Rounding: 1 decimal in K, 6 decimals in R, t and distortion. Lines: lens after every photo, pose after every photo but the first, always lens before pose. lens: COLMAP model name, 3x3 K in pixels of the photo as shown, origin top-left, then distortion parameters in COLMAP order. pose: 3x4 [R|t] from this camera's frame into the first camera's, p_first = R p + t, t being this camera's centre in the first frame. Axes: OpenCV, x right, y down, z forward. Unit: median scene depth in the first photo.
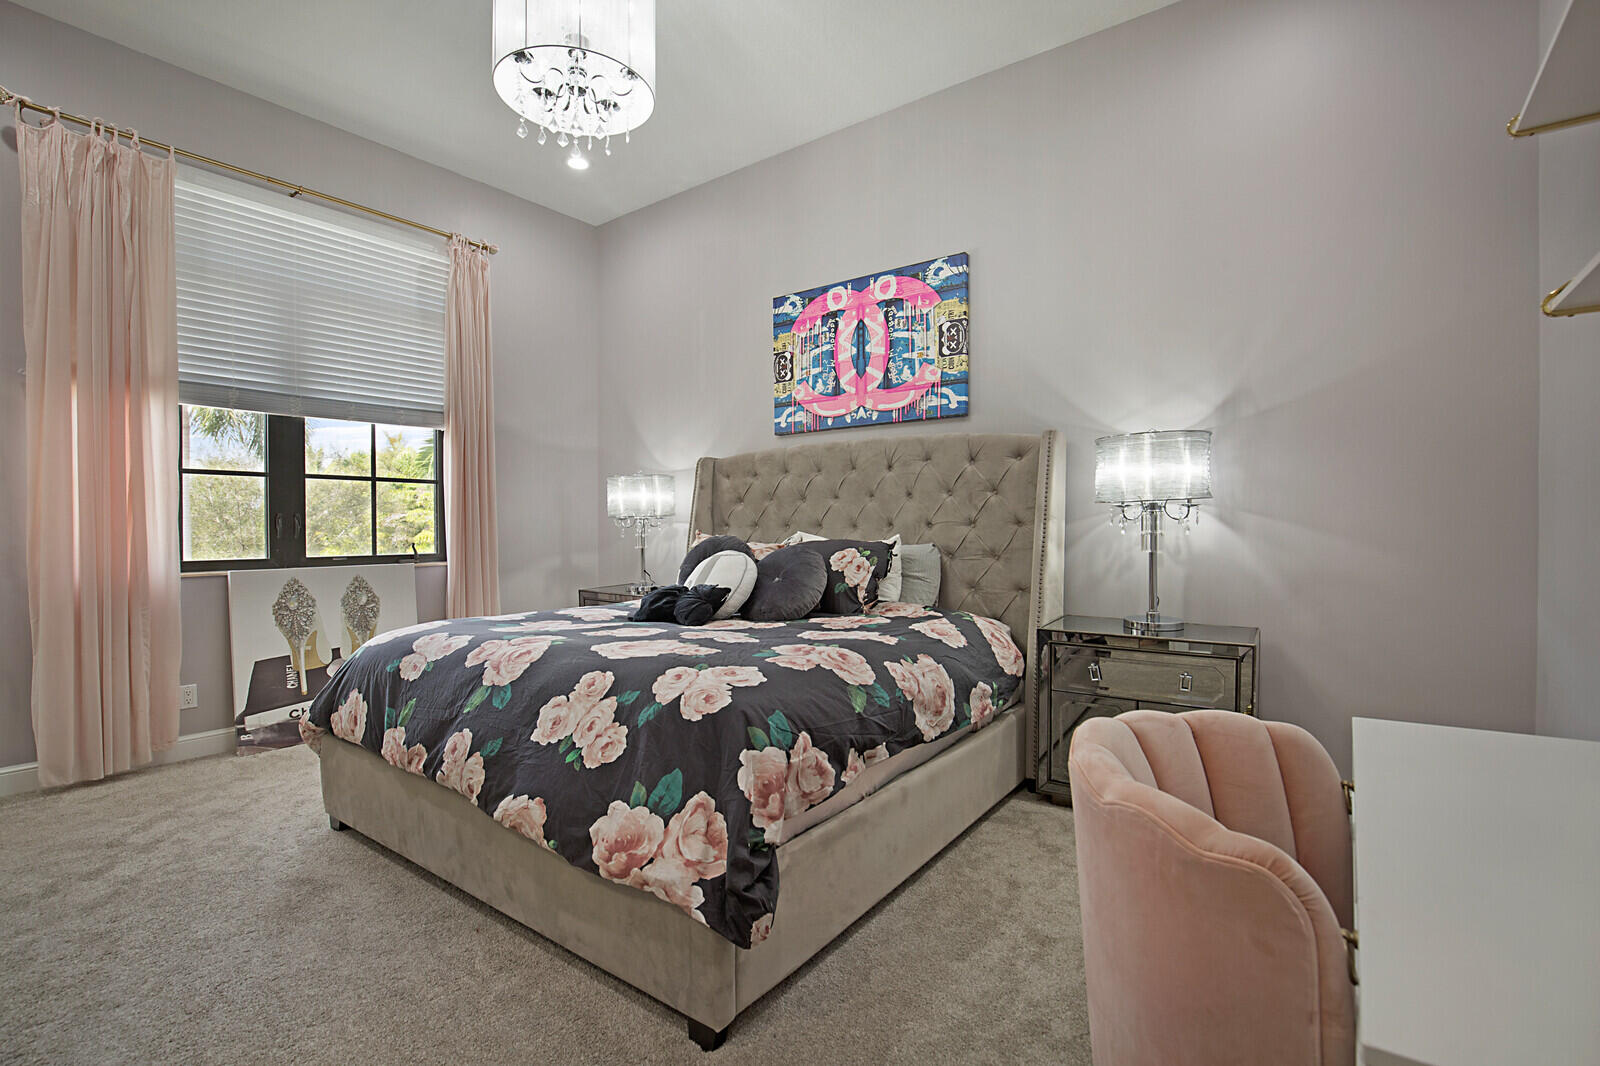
lens RADIAL K [[744.7, 0, 801.5], [0, 744.7, 530.8], [0, 0, 1]] dist [-0.005969, -0.000216]
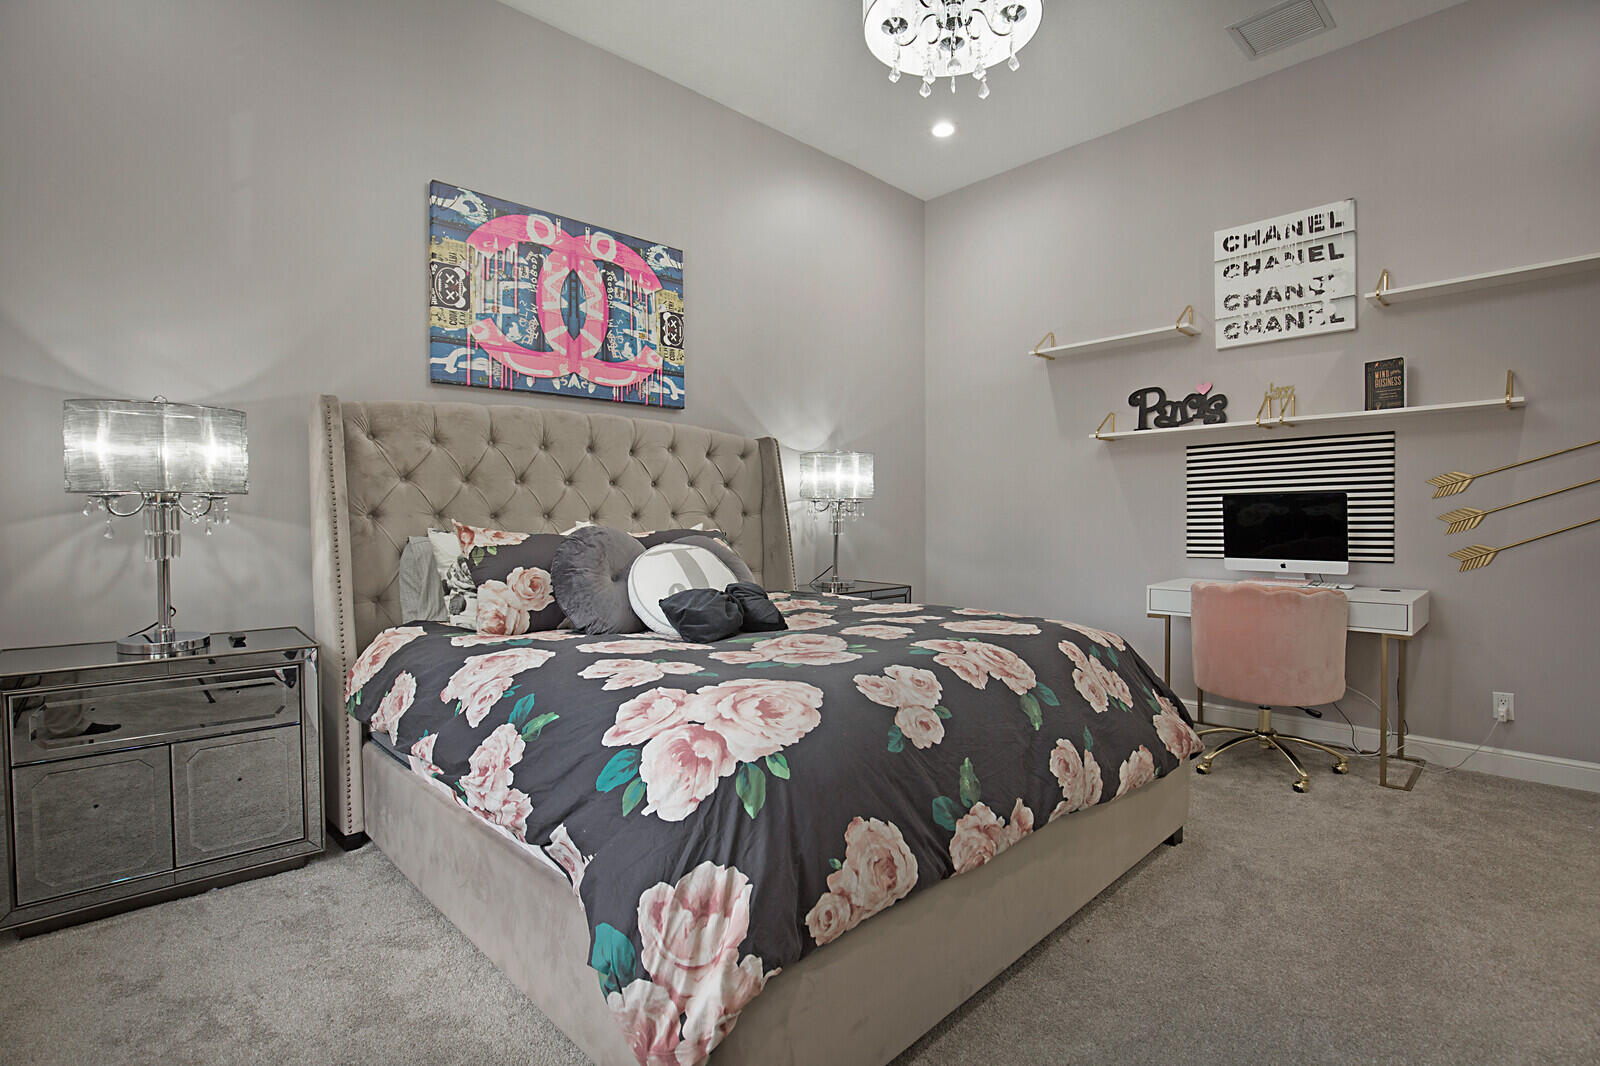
lens RADIAL K [[765.2, 0, 800.8], [0, 765.2, 533.1], [0, 0, 1]] dist [-0.027128, -0.000208]
pose [[0.149329, -0.015880, 0.988660, -0.733844], [0.010893, 0.999837, 0.014414, 0.003431], [-0.988728, 0.008617, 0.149478, 0.619235]]
